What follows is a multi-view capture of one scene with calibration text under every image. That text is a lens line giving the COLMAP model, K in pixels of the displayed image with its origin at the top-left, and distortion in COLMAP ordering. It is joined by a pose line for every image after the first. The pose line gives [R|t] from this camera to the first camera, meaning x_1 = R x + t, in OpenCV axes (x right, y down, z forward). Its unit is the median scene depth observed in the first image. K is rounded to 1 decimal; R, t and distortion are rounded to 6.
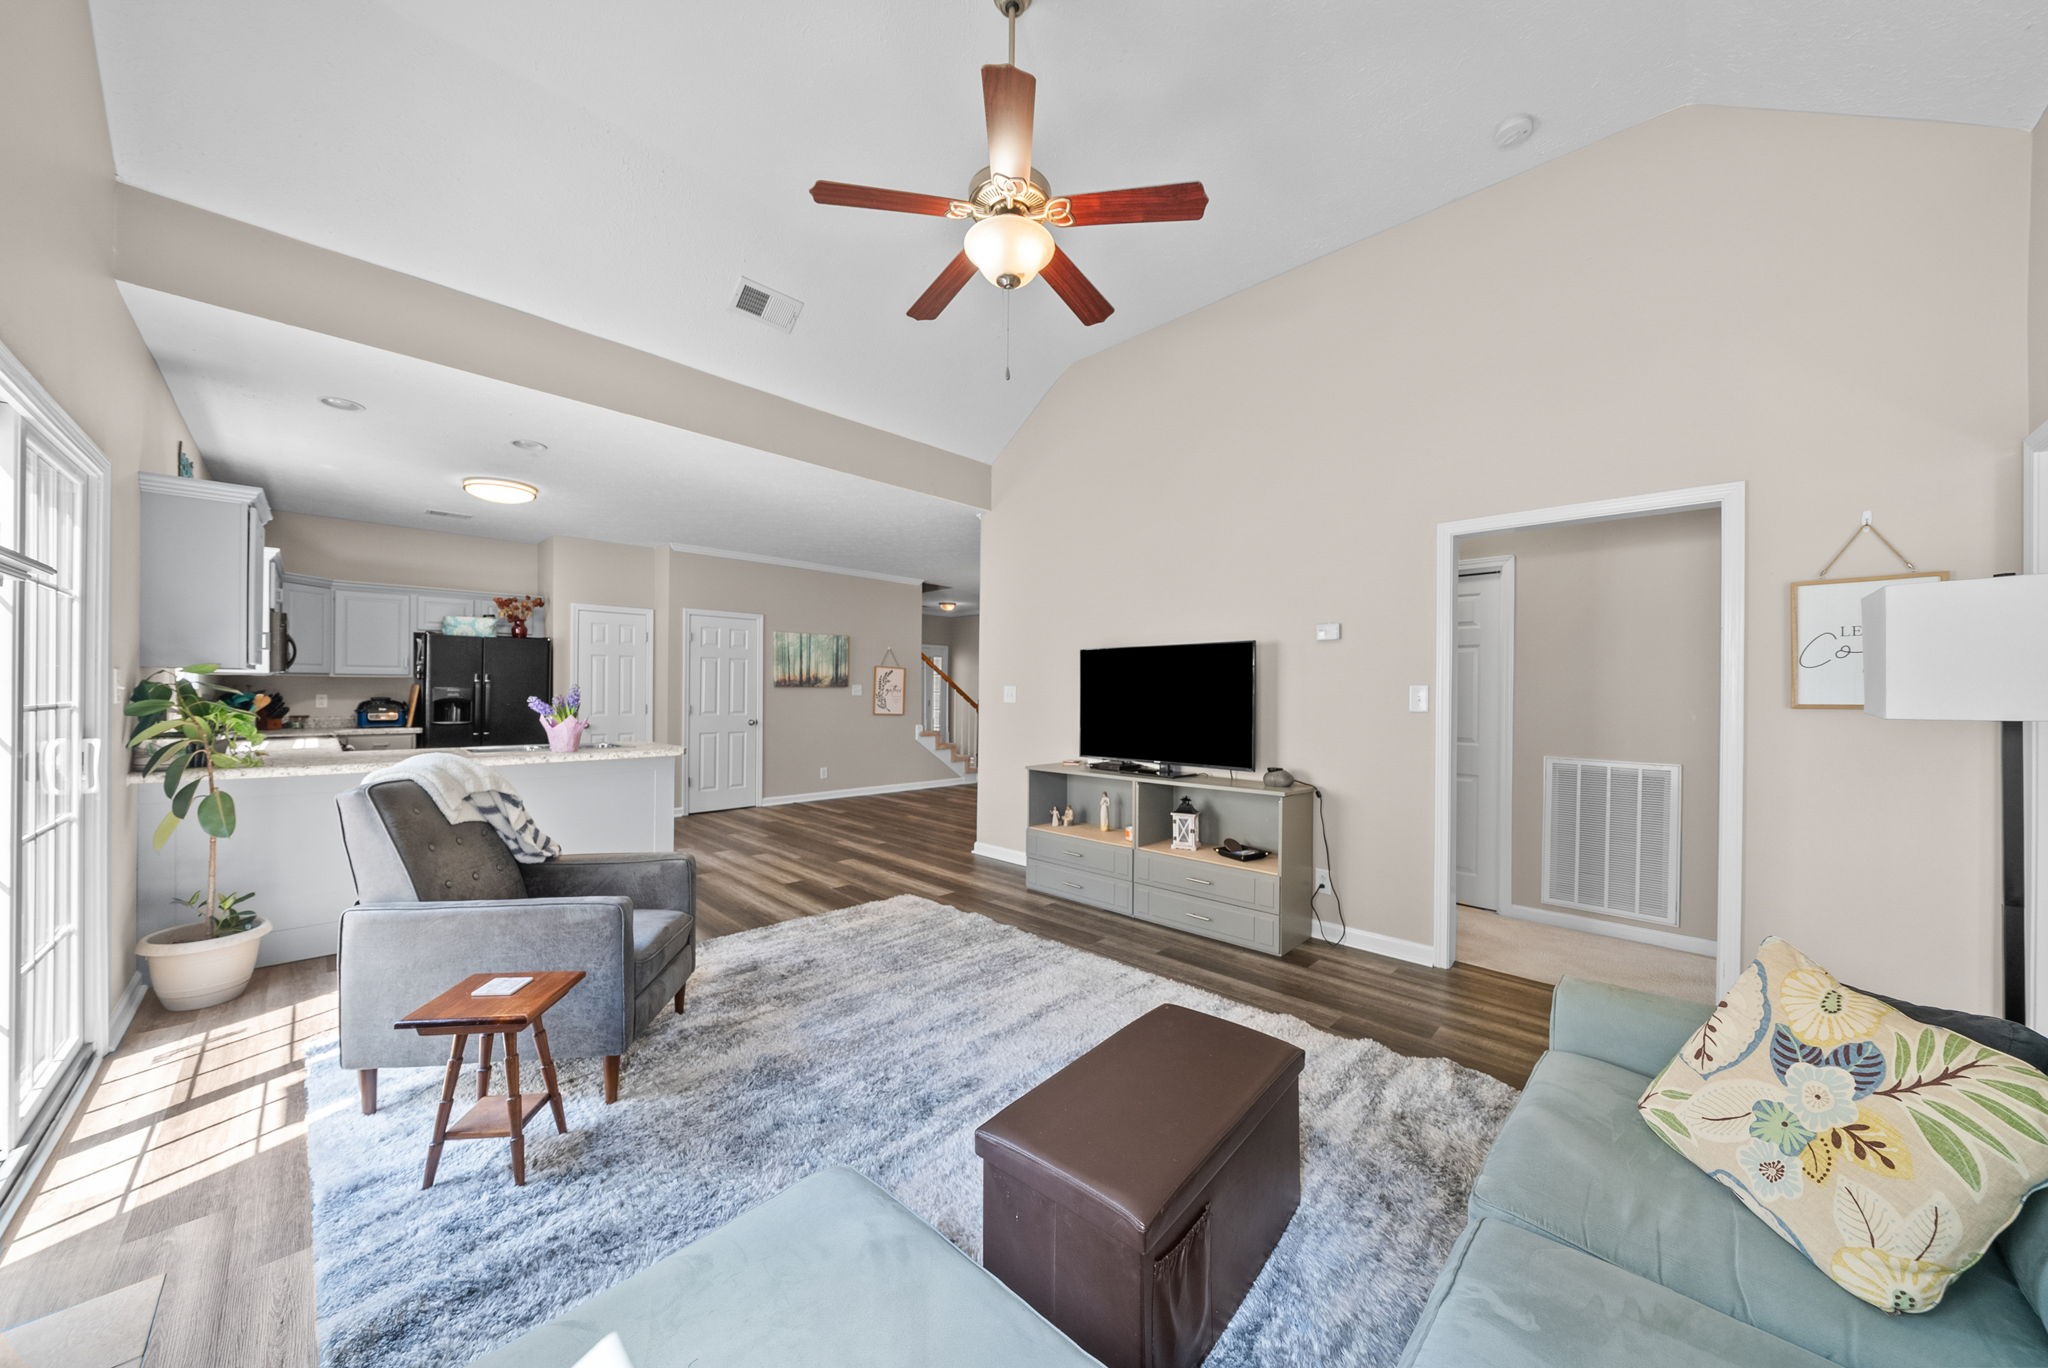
lens RADIAL K [[701.1, 0, 1018.3], [0, 701.1, 694.8], [0, 0, 1]] dist [-0.000147, -0.000053]
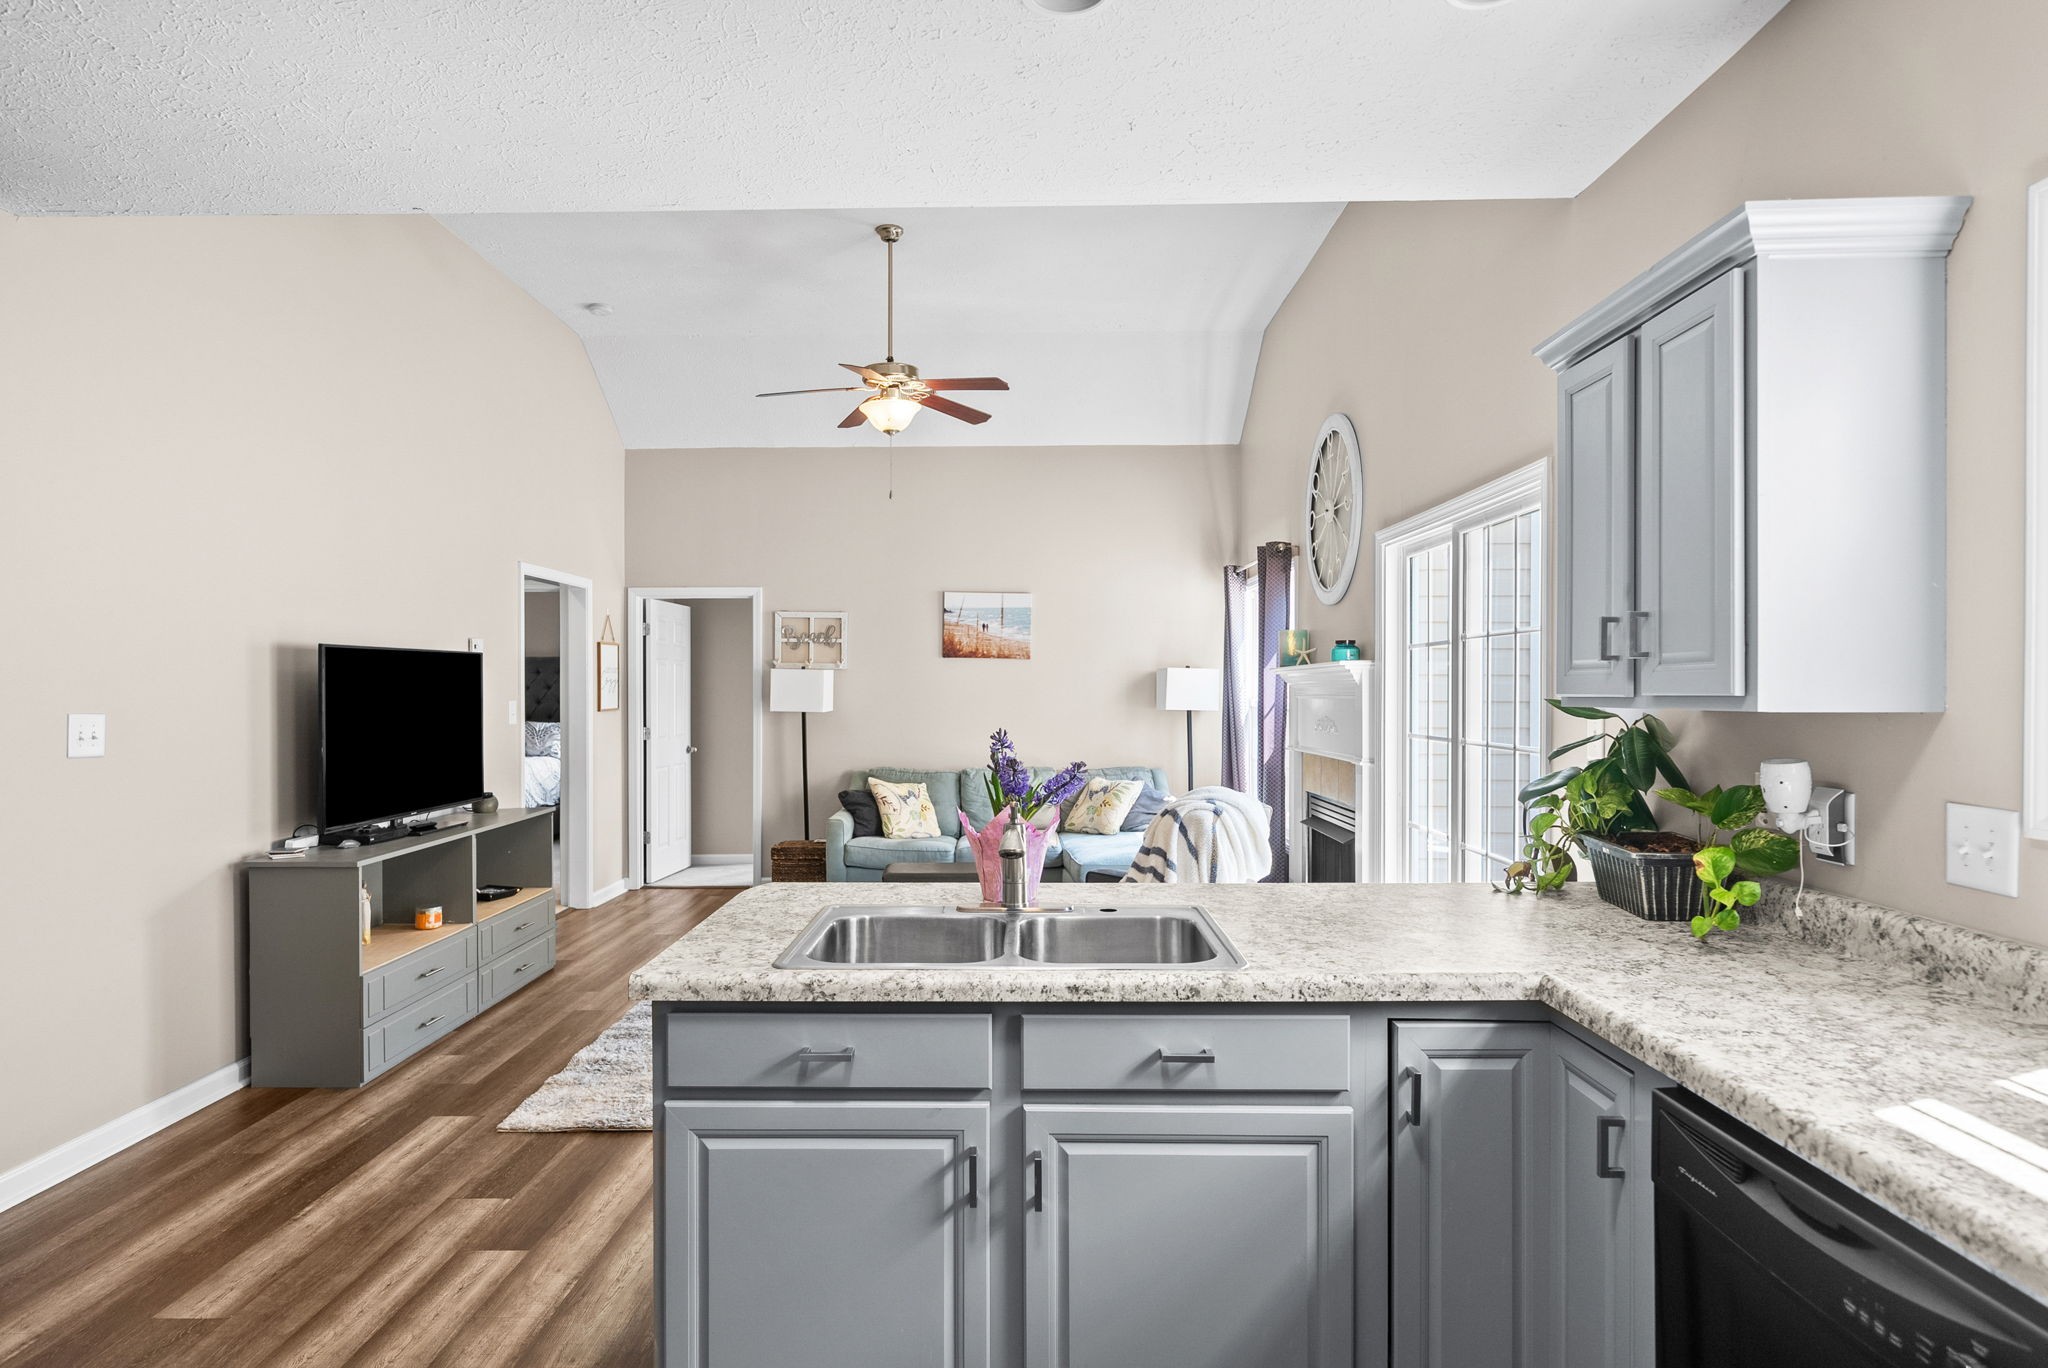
lens RADIAL K [[1141.5, 0, 1015.4], [0, 1141.5, 692.6], [0, 0, 1]] dist [0.001797, -0.000284]
pose [[-0.700120, -0.012265, 0.713919, -0.580581], [-0.004898, 0.999911, 0.012374, -0.024763], [-0.714008, 0.005167, -0.700118, 0.754848]]
